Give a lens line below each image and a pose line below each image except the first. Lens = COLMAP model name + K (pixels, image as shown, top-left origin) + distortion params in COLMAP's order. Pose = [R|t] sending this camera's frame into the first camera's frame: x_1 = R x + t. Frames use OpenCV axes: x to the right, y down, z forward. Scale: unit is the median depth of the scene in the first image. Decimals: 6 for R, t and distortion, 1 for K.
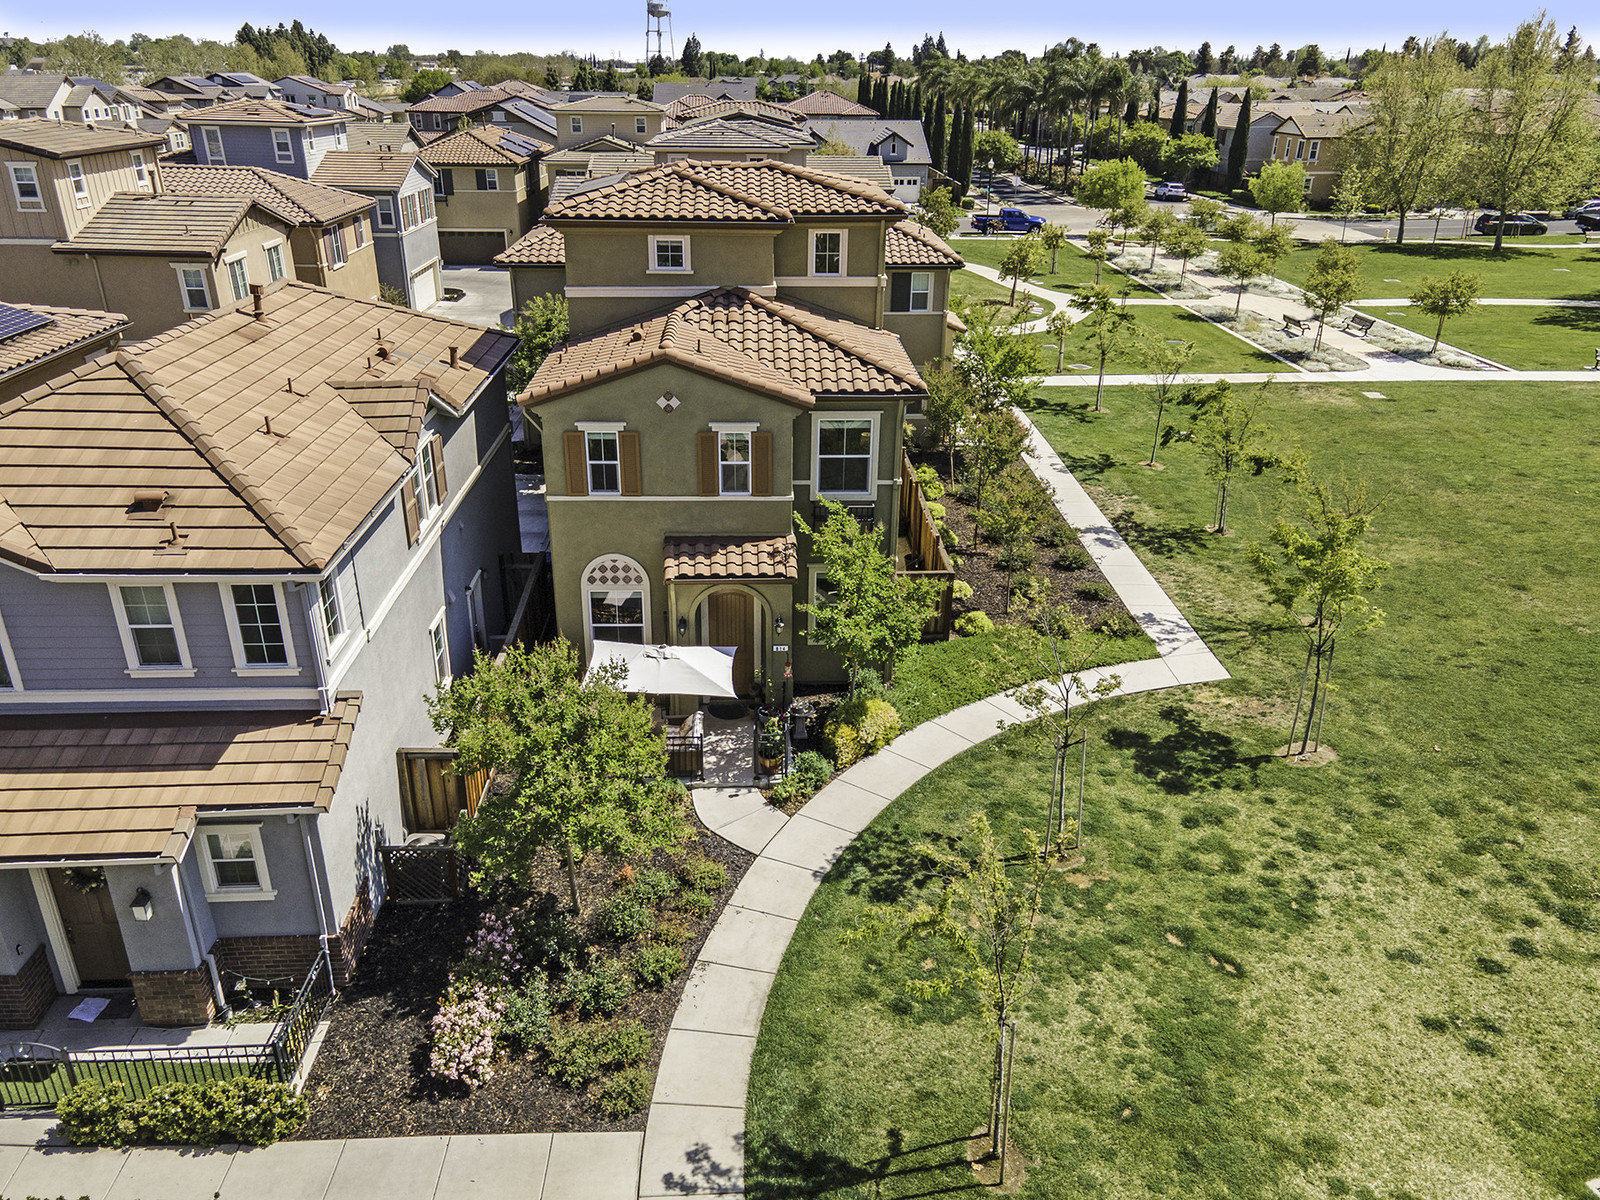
lens RADIAL K [[1156.0, 0, 800.0], [0, 1156.0, 600.0], [0, 0, 1]] dist [0.025675, 0.040023]
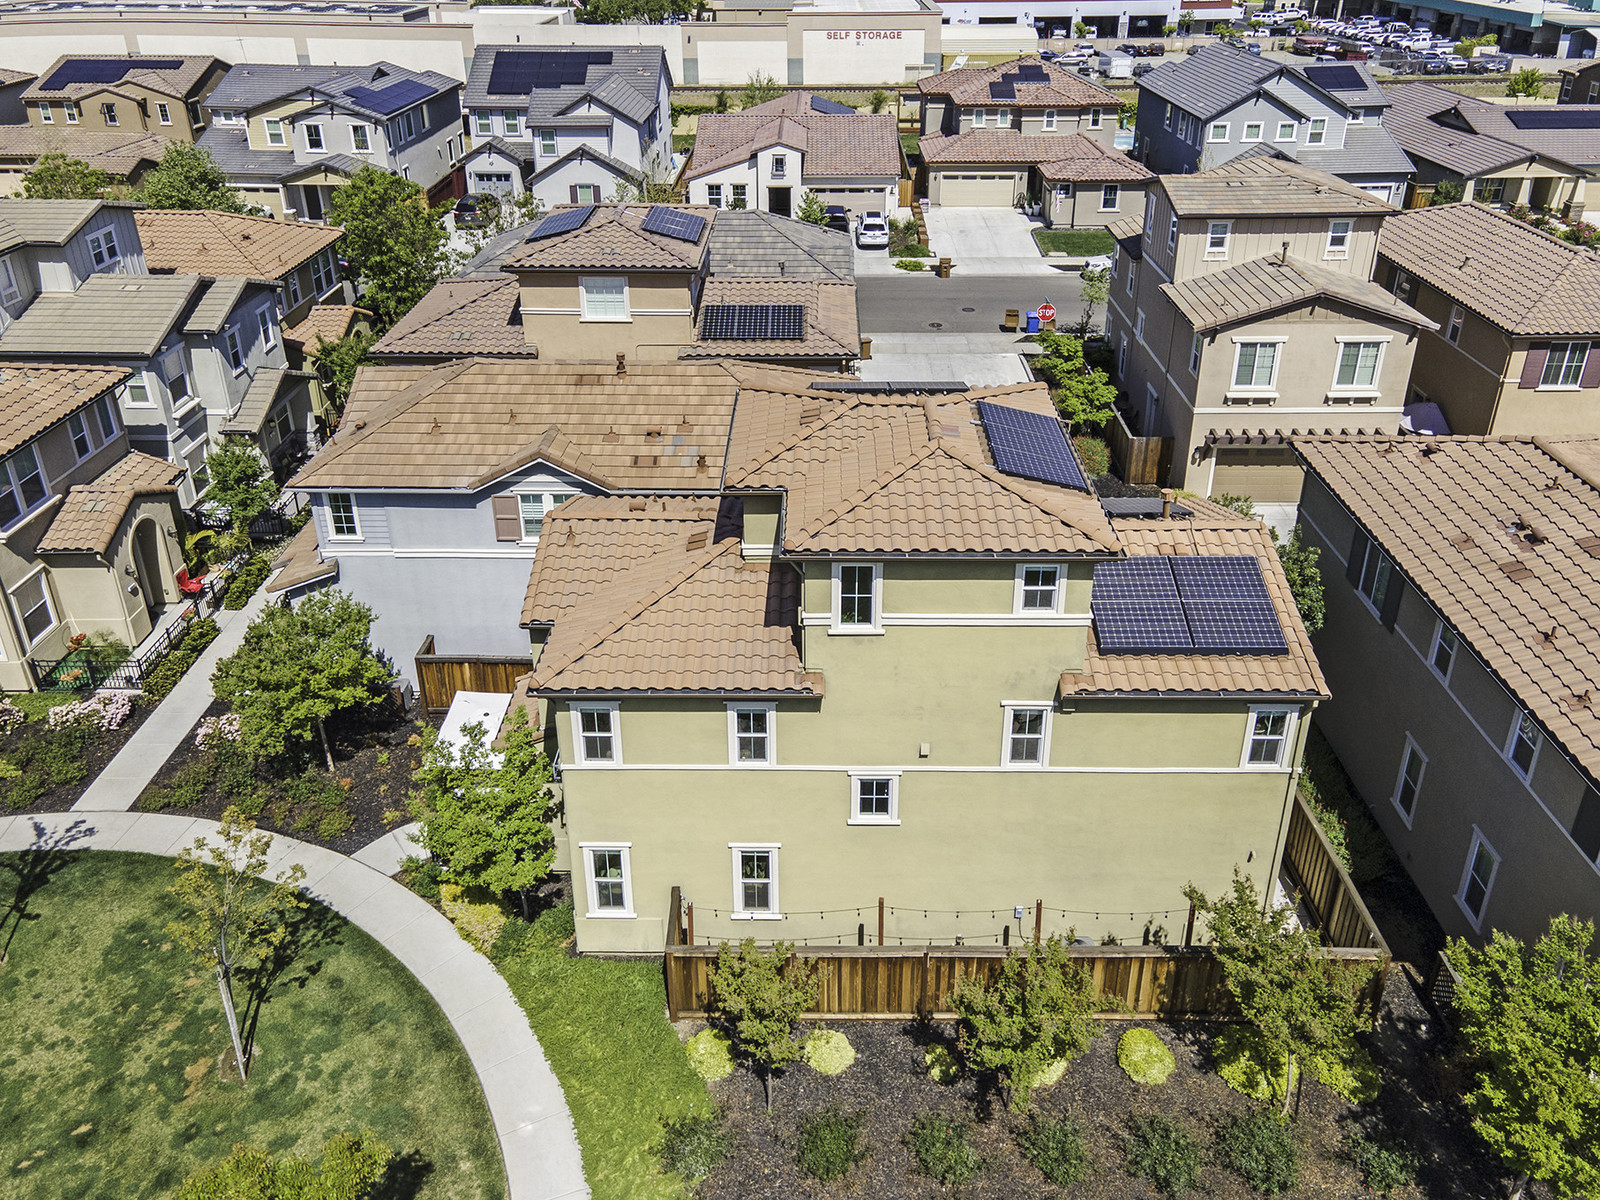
lens RADIAL K [[1233.5, 0, 824.4], [0, 1233.5, 499.8], [0, 0, 1]] dist [0.026560, 0.064291]
pose [[-0.046160, 0.431662, -0.900854, 0.890320], [-0.418304, 0.810587, 0.409843, -0.779150], [0.907133, 0.395749, 0.143149, 0.984969]]
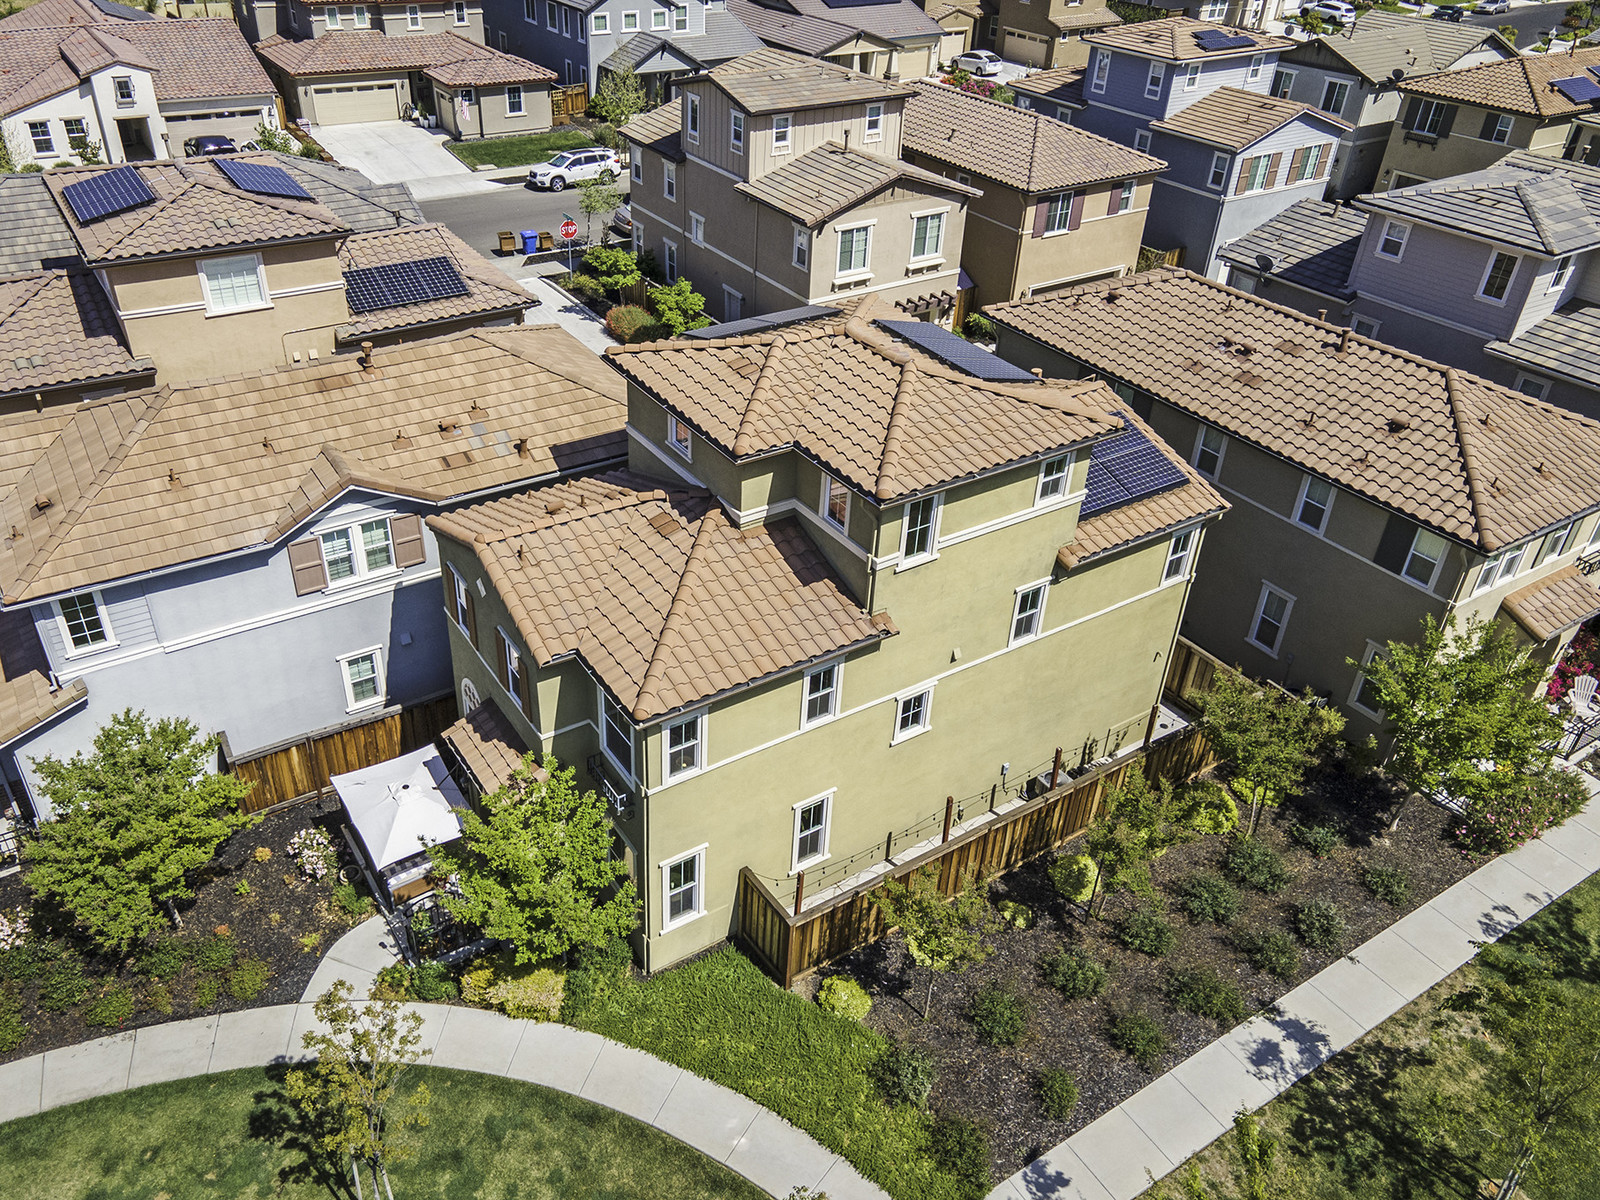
lens RADIAL K [[1226.7, 0, 783.5], [0, 1226.7, 575.5], [0, 0, 1]] dist [0.014358, 0.062046]
pose [[0.510980, 0.478424, -0.714150, 0.718056], [-0.388330, 0.869669, 0.304756, -0.564441], [0.766876, 0.121602, 0.630170, 0.504351]]
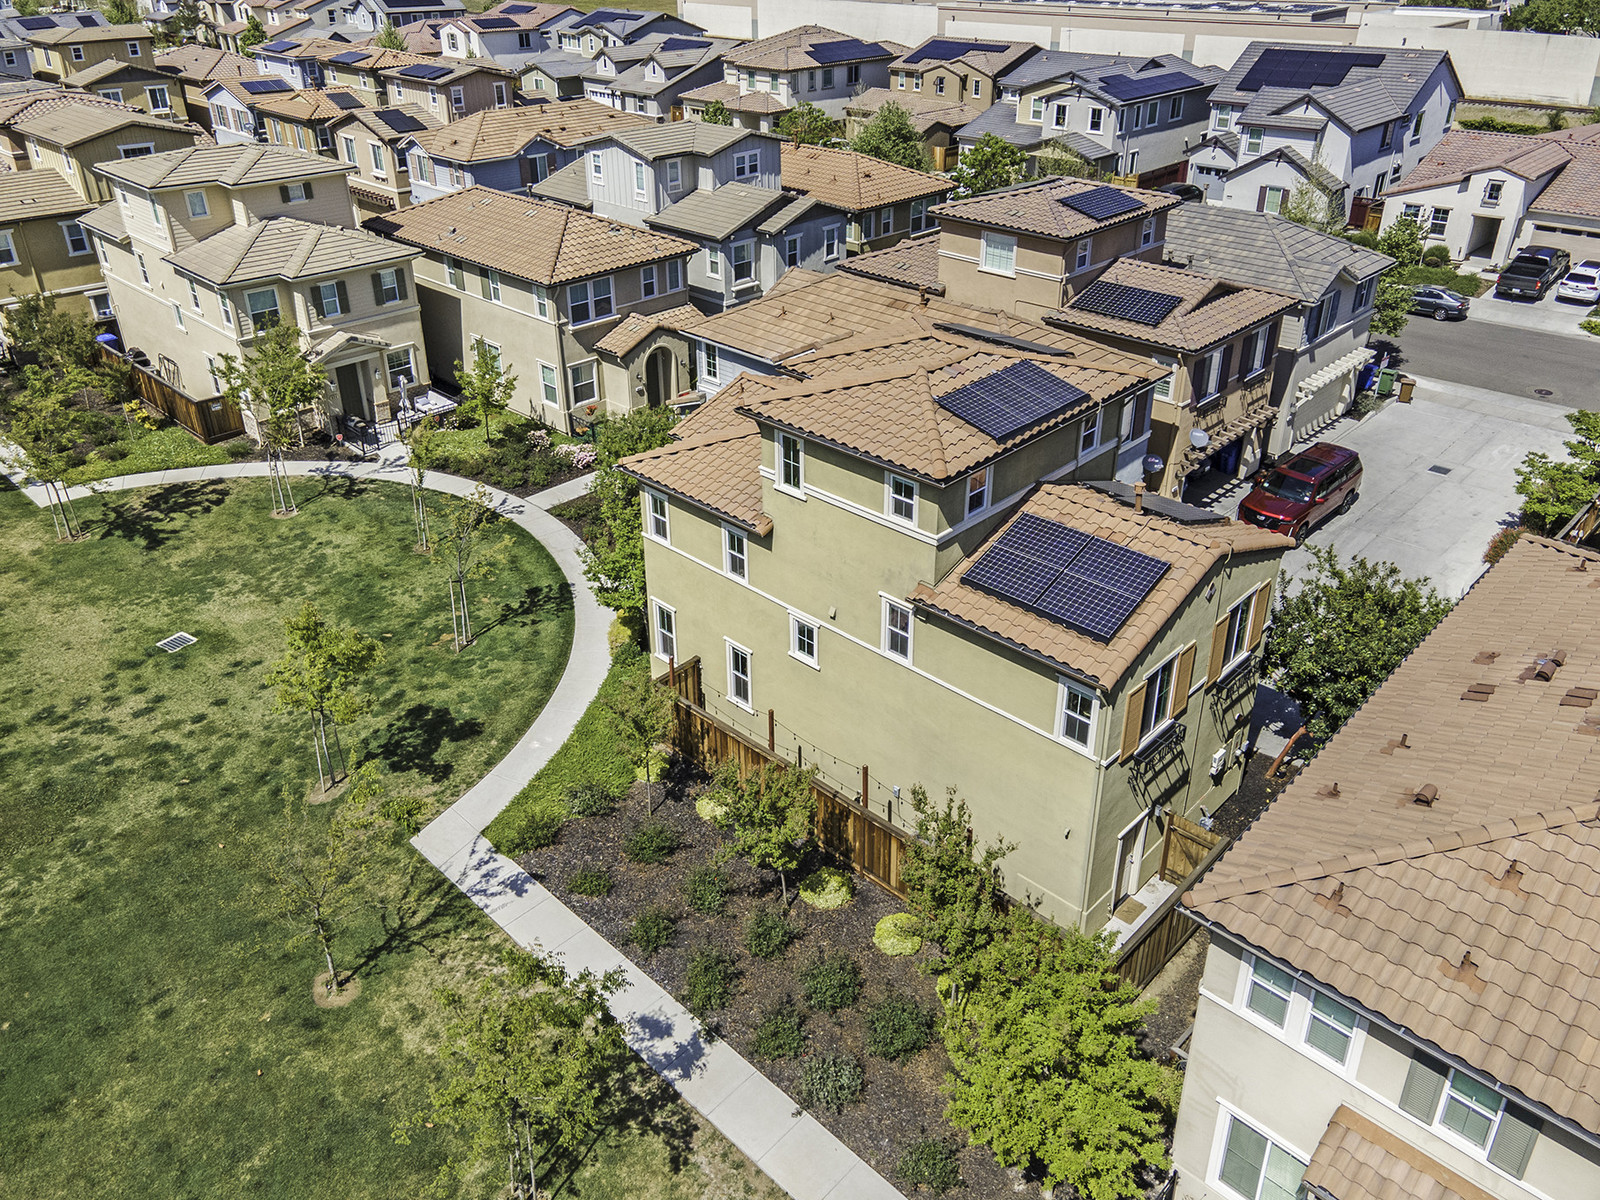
lens RADIAL K [[1221.8, 0, 802.5], [0, 1221.8, 546.4], [0, 0, 1]] dist [0.048110, 0.008273]
pose [[-0.725564, 0.316894, -0.610848, 0.807397], [-0.287829, 0.666536, 0.687666, -1.099682], [0.625069, 0.674765, -0.392404, 1.690703]]
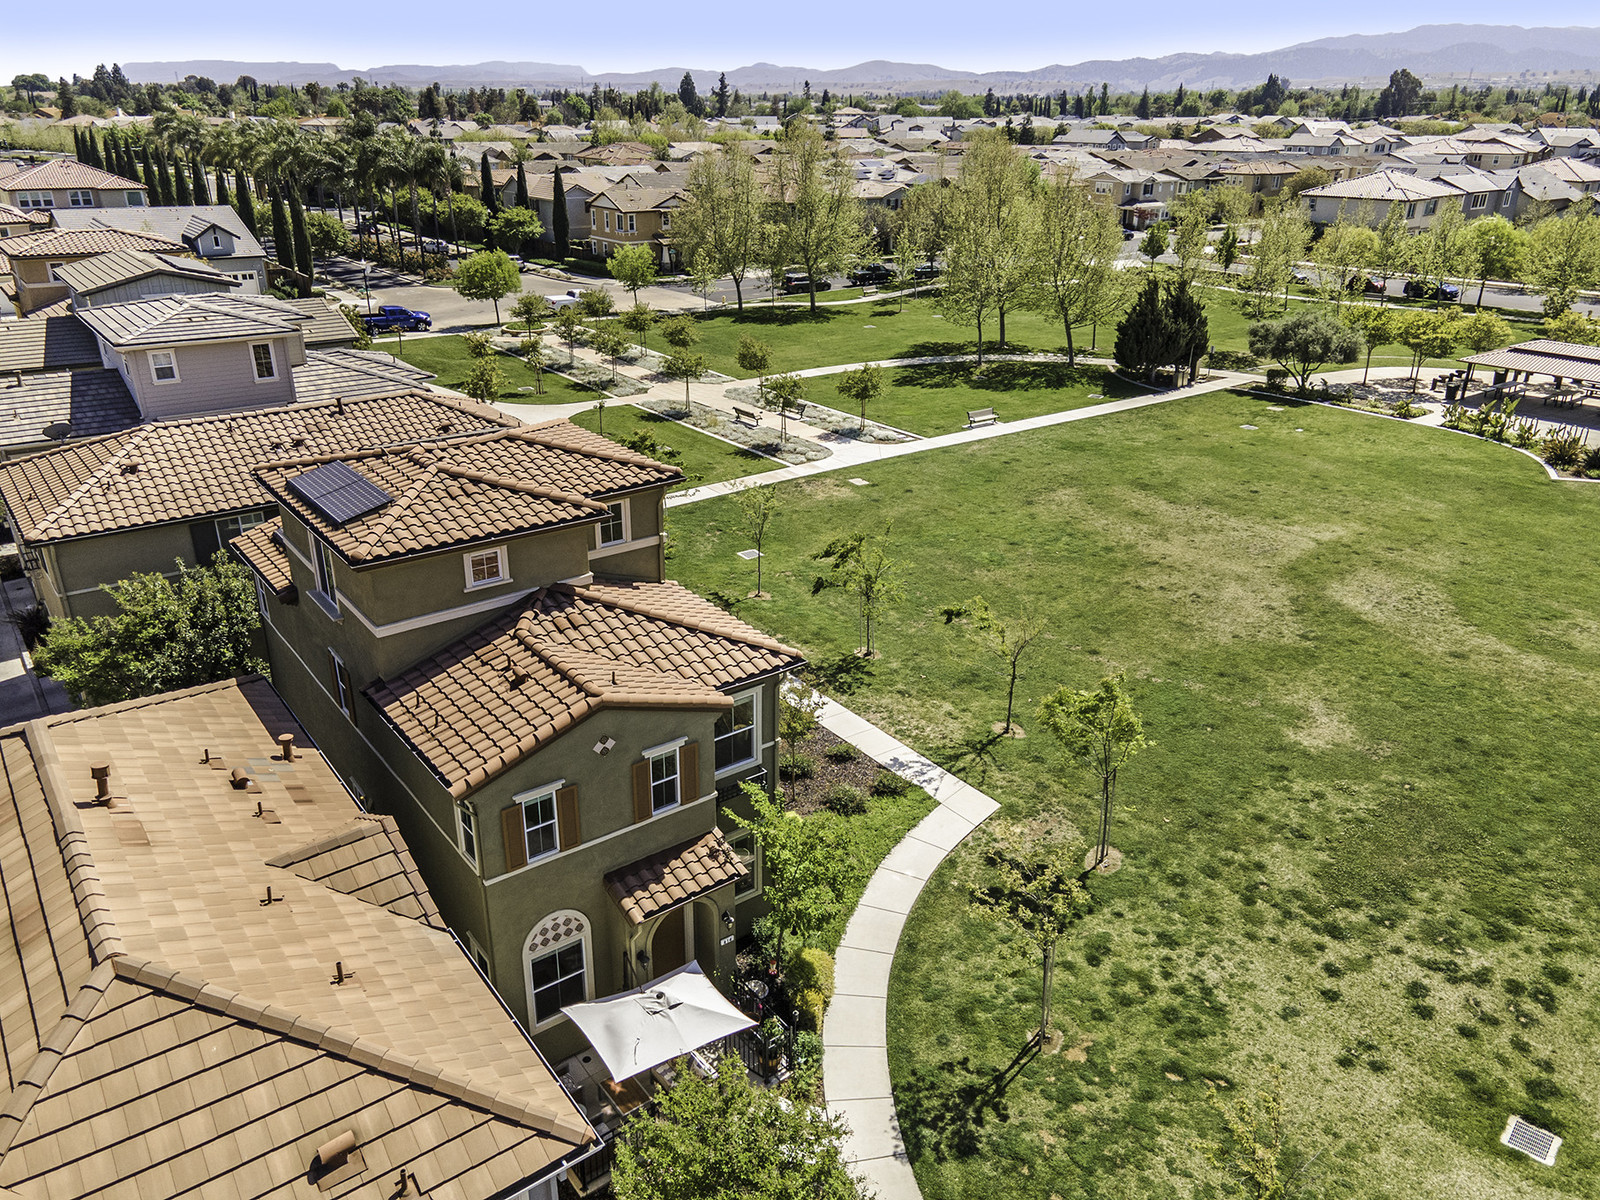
lens RADIAL K [[1158.5, 0, 800.0], [0, 1158.5, 600.0], [0, 0, 1]] dist [0.042484, 0.001083]
pose [[0.822860, -0.225403, 0.521627, -0.424361], [0.236947, 0.970453, 0.045567, -0.274750], [-0.516485, 0.086103, 0.851956, 0.090728]]
